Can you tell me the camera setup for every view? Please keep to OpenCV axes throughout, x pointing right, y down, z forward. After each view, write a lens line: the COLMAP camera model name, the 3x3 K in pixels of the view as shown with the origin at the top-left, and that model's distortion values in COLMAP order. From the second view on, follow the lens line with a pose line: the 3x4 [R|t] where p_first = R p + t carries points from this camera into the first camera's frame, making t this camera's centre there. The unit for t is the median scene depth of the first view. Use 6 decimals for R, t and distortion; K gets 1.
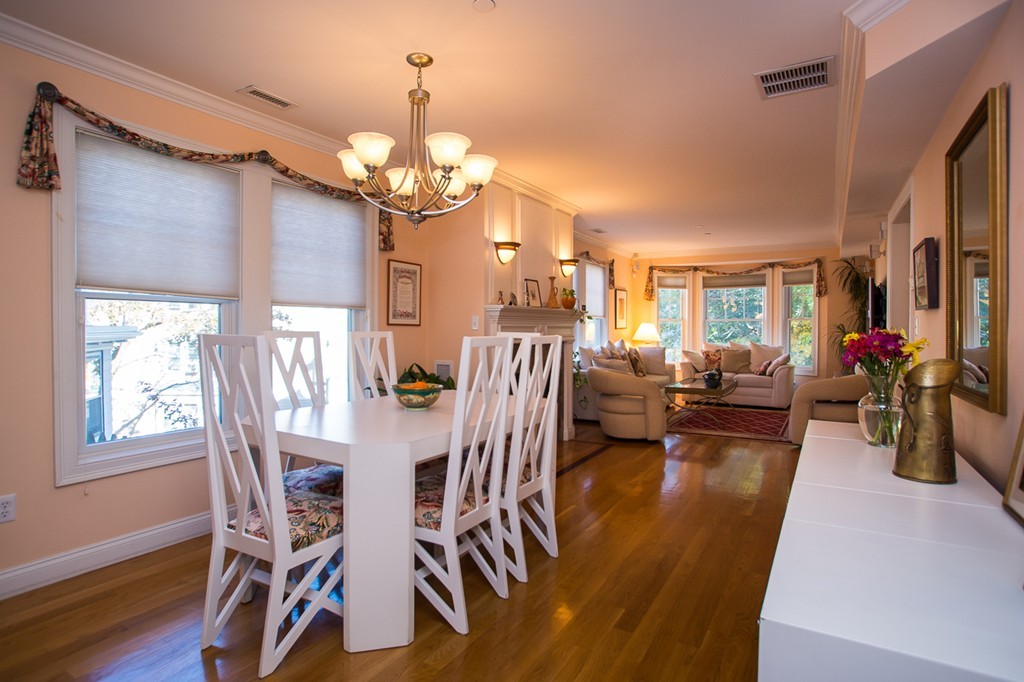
lens RADIAL K [[544.7, 0, 513.8], [0, 544.7, 340.7], [0, 0, 1]] dist [-0.046072, 0.011178]
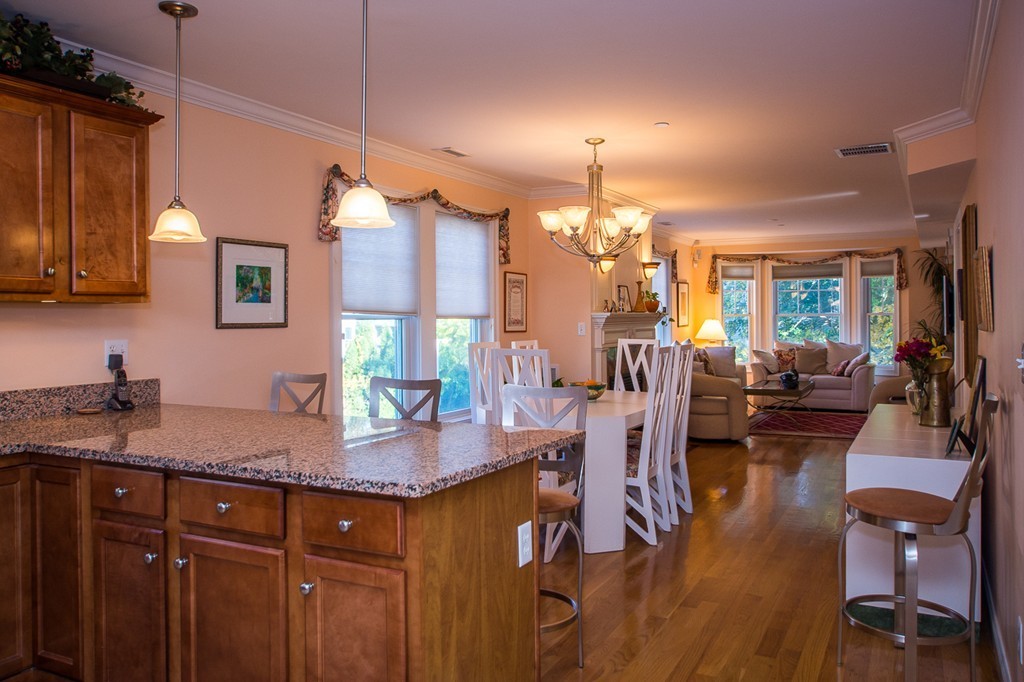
lens RADIAL K [[785.7, 0, 542.4], [0, 785.7, 328.8], [0, 0, 1]] dist [-0.009164, -0.008913]
pose [[0.997273, -0.010870, 0.072992, -0.197765], [0.011482, 0.999902, -0.007968, -0.016074], [-0.072899, 0.008785, 0.997301, -0.412980]]
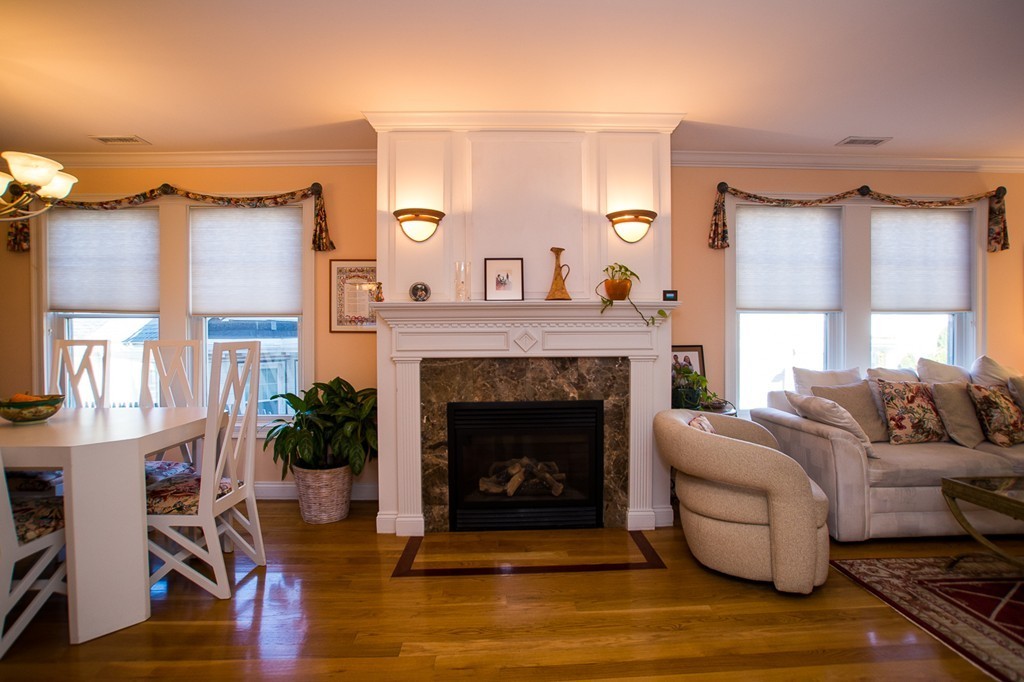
lens RADIAL K [[507.2, 0, 519.0], [0, 507.2, 346.3], [0, 0, 1]] dist [-0.048391, 0.012331]
pose [[0.519874, 0.009778, -0.854187, 0.468240], [-0.013934, 0.999899, 0.002966, -0.009341], [0.854129, 0.010360, 0.519958, 0.606118]]
